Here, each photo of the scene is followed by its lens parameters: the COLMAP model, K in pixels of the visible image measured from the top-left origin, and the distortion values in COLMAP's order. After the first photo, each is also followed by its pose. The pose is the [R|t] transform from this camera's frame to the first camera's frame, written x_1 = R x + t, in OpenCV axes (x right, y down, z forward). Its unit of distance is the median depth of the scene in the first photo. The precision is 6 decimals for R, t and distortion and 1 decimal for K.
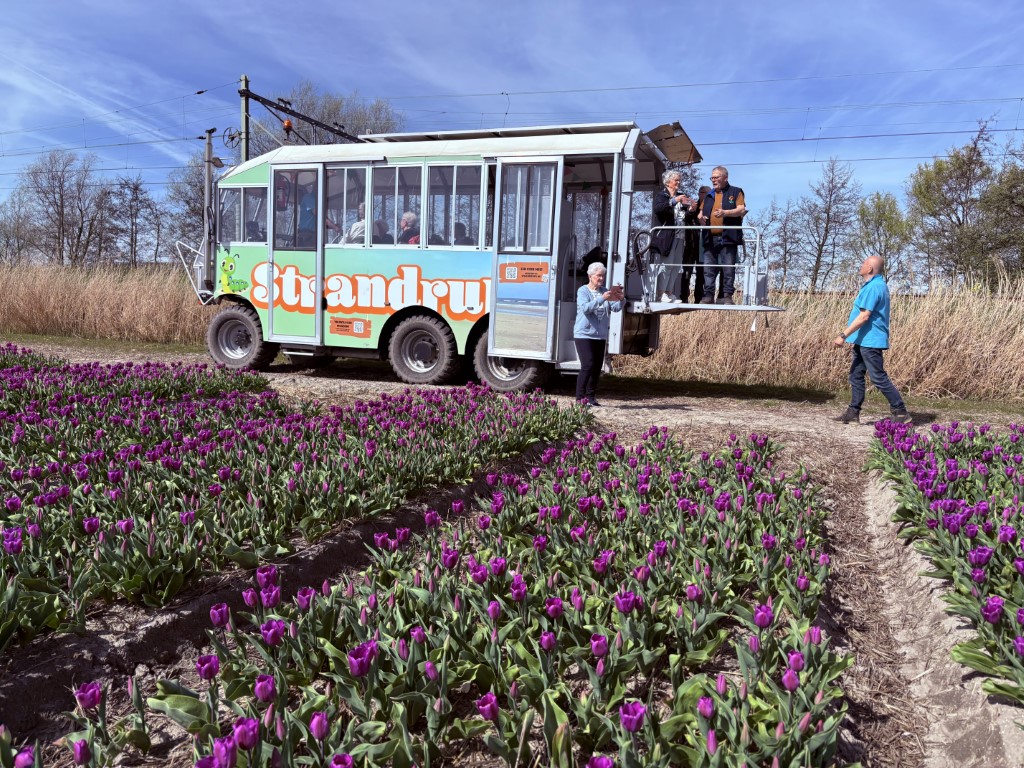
lens RADIAL K [[774.8, 0, 524.0], [0, 774.8, 387.3], [0, 0, 1]] dist [0.065903, -0.071652]
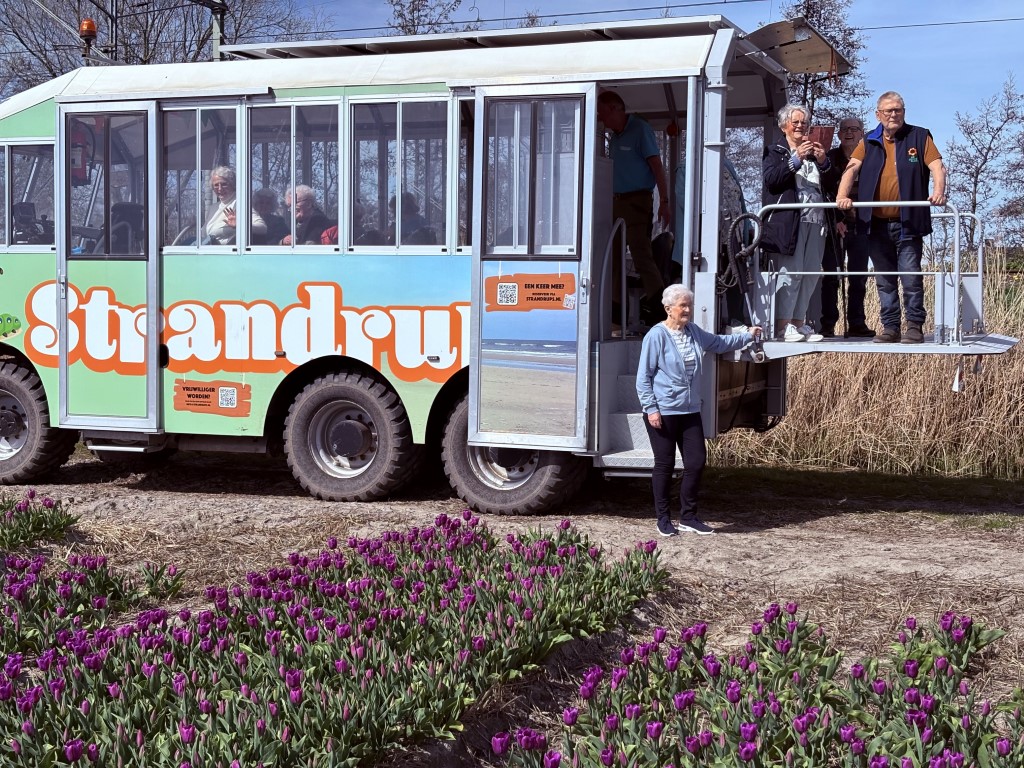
lens RADIAL K [[1544.3, 0, 513.7], [0, 1544.3, 365.6], [0, 0, 1]] dist [0.089712, -0.192318]
pose [[0.999437, -0.032154, -0.009542, -0.003247], [0.031571, 0.997935, -0.055941, -0.036215], [0.011321, 0.055609, 0.998388, -0.080482]]
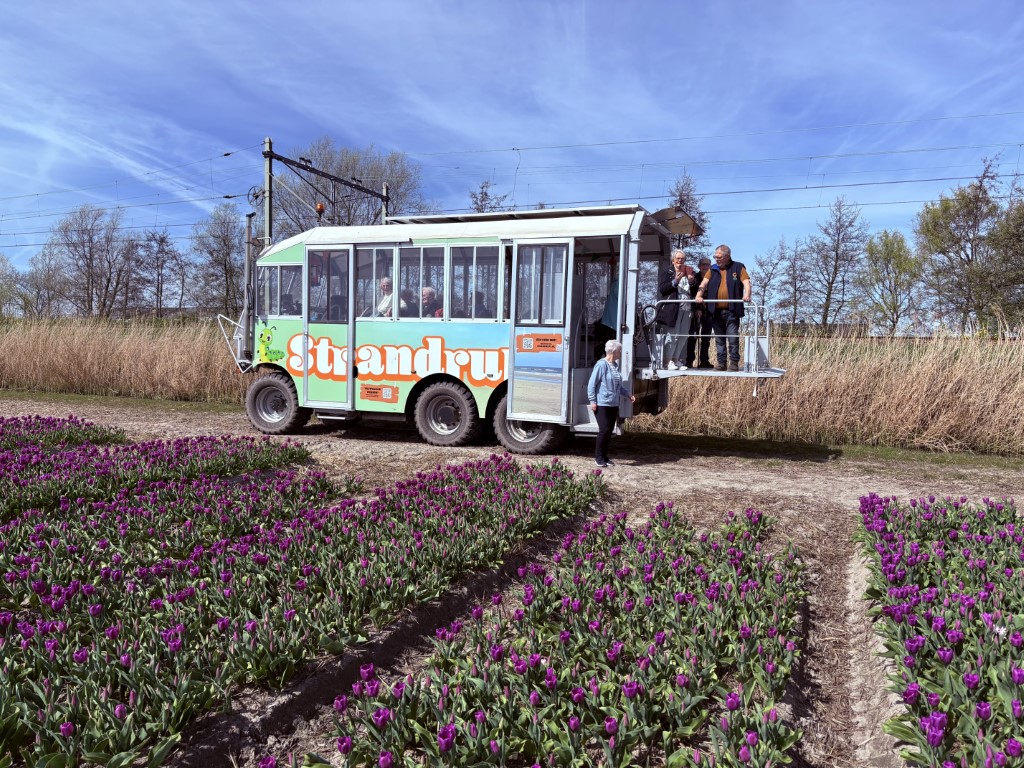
lens RADIAL K [[773.2, 0, 512.0], [0, 773.2, 384.0], [0, 0, 1]] dist [0.069443, -0.077121]
pose [[0.999355, -0.015968, -0.032172, -0.004519], [0.014337, 0.998631, -0.050297, -0.036907], [0.032931, 0.049803, 0.998216, -0.075101]]
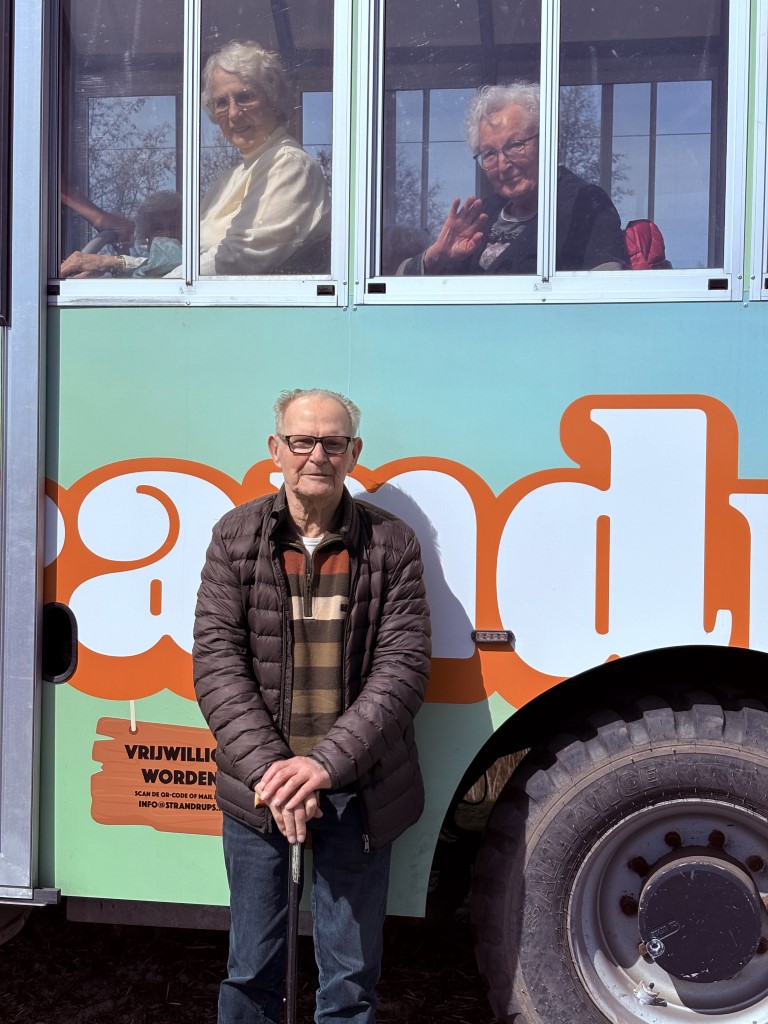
lens RADIAL K [[1544.3, 0, 317.5], [0, 1544.3, 512.9], [0, 0, 1]] dist [0.089712, -0.192318]
pose [[0.984384, -0.024679, 0.174297, -0.286932], [0.040982, 0.995047, -0.090568, -0.113838], [-0.171199, 0.096297, 0.980519, 0.744125]]
